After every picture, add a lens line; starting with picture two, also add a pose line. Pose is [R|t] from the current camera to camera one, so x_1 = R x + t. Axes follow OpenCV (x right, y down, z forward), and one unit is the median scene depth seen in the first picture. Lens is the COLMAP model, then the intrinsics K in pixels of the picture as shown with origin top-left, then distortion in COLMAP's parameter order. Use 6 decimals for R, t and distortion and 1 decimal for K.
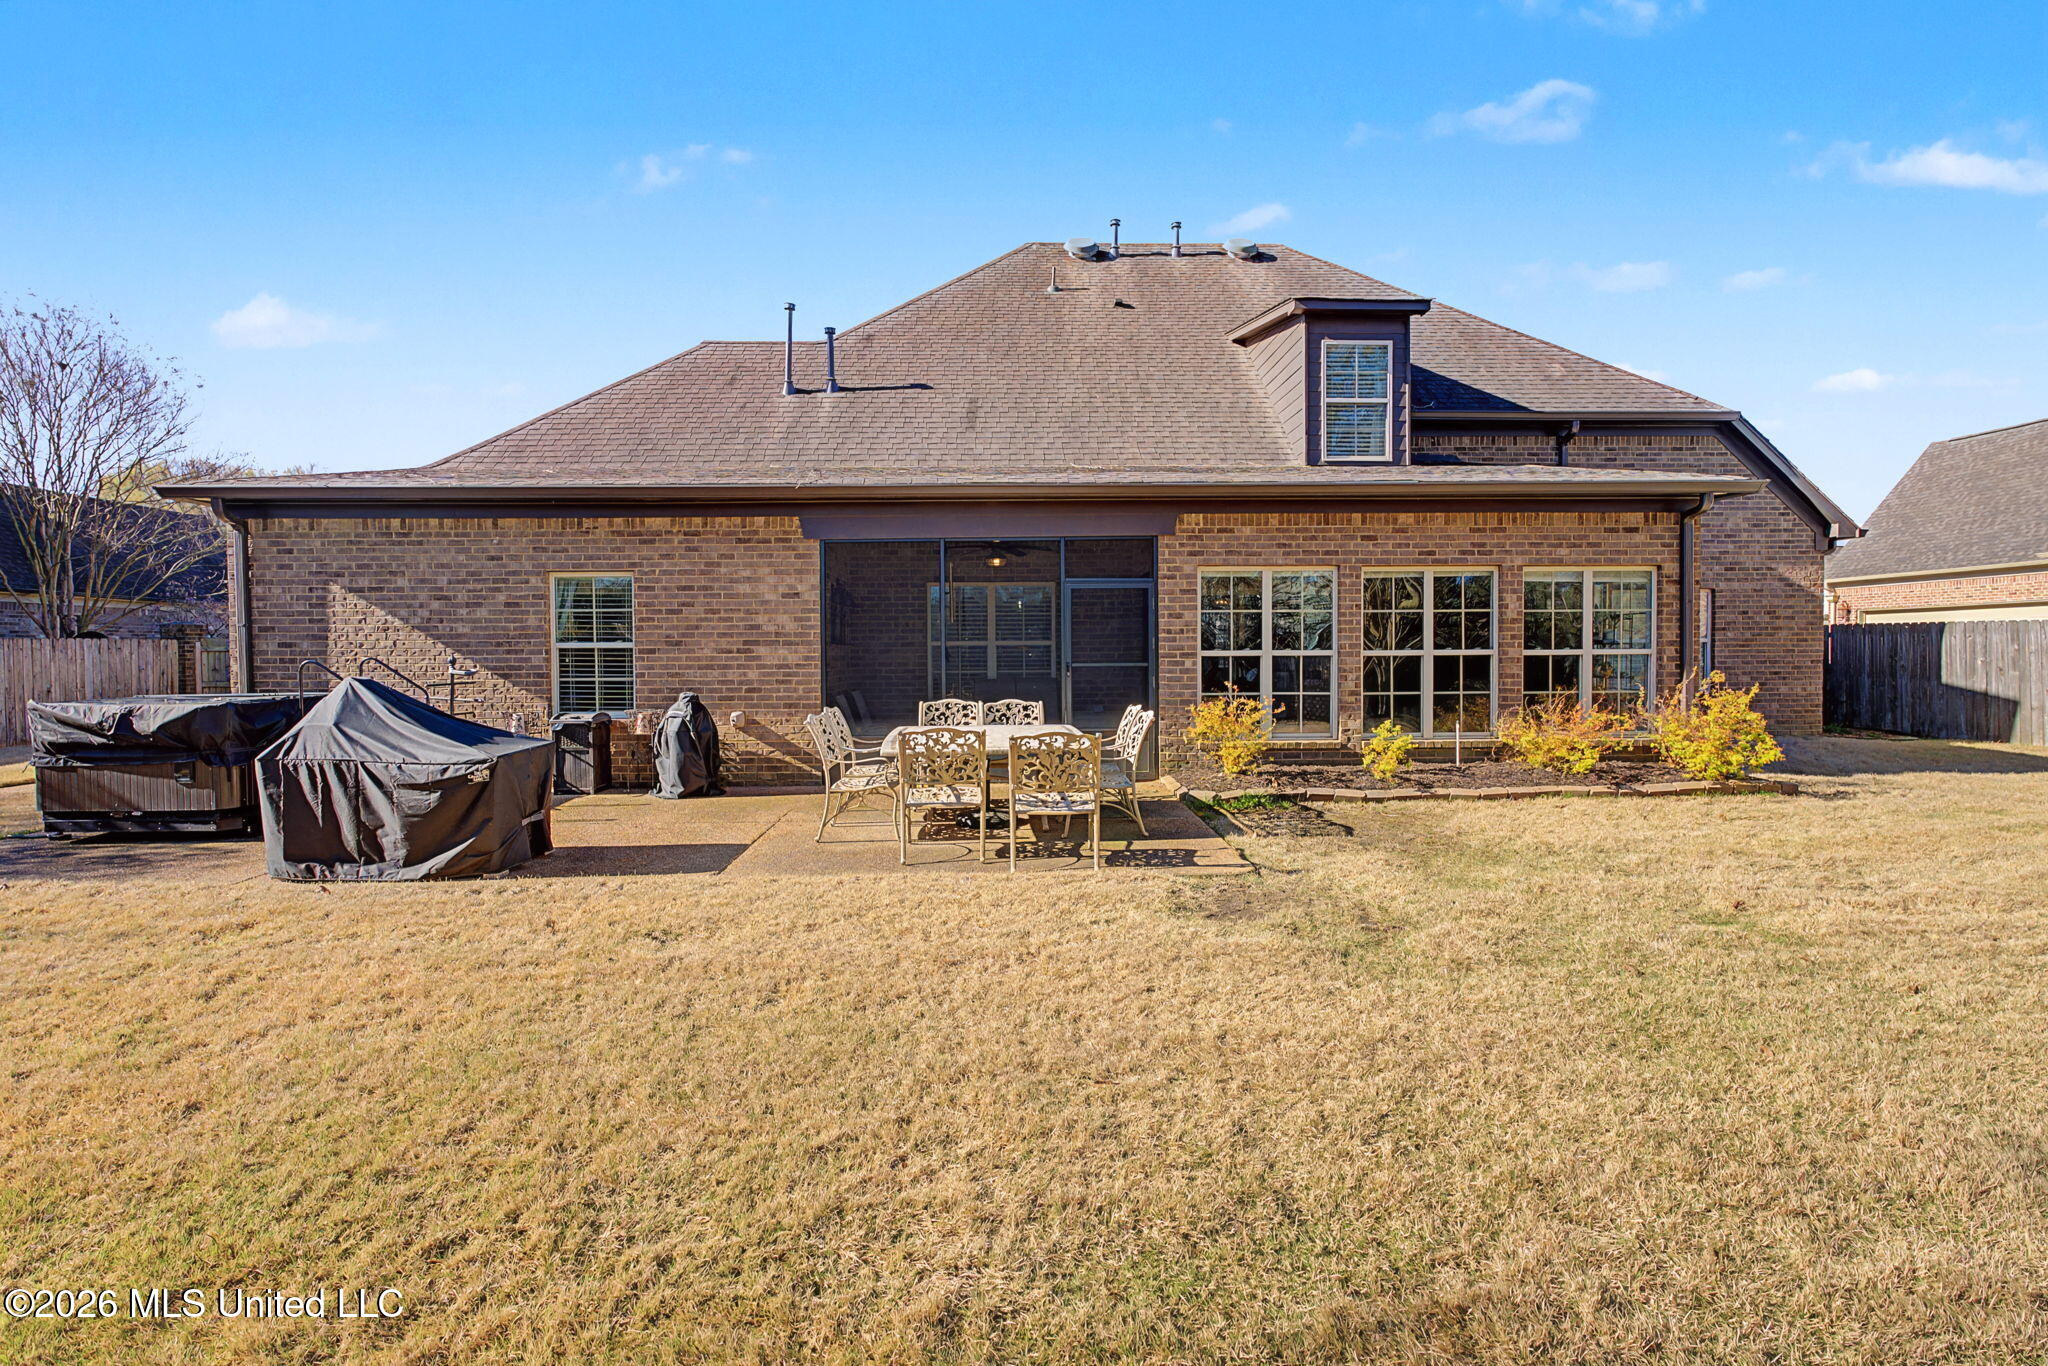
lens RADIAL K [[891.8, 0, 1024.1], [0, 891.8, 681.0], [0, 0, 1]] dist [-0.015842, 0.000156]
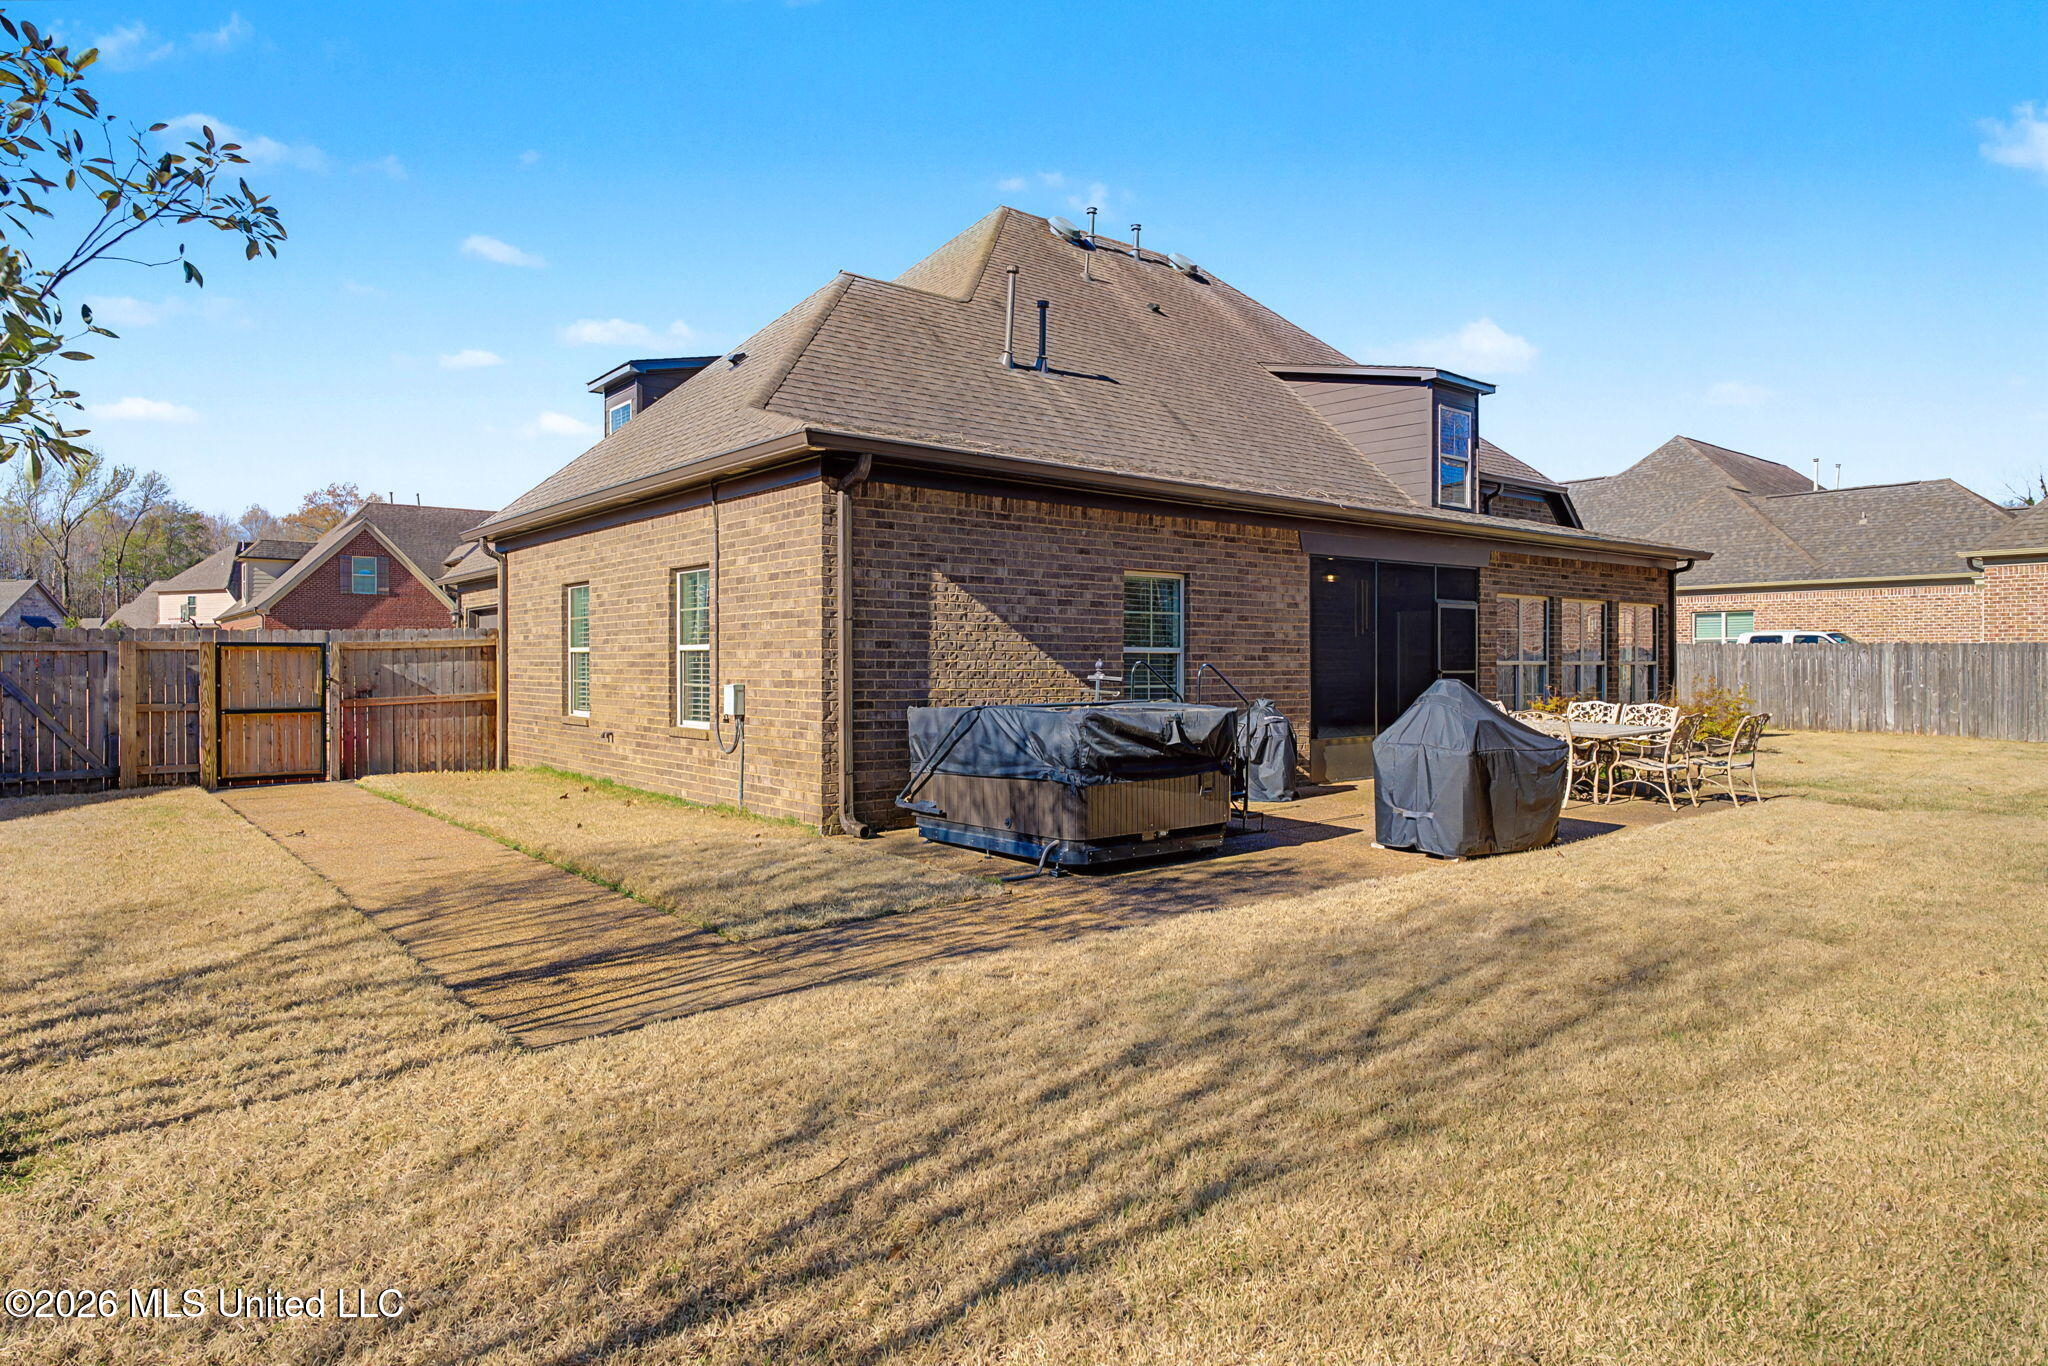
lens RADIAL K [[1163.9, 0, 1024.2], [0, 1163.9, 680.1], [0, 0, 1]] dist [-0.001324, -0.000031]
pose [[0.801363, -0.002178, 0.598174, -1.347487], [0.012213, 0.999844, -0.012722, 0.005507], [-0.598054, 0.017500, 0.801265, 0.096612]]
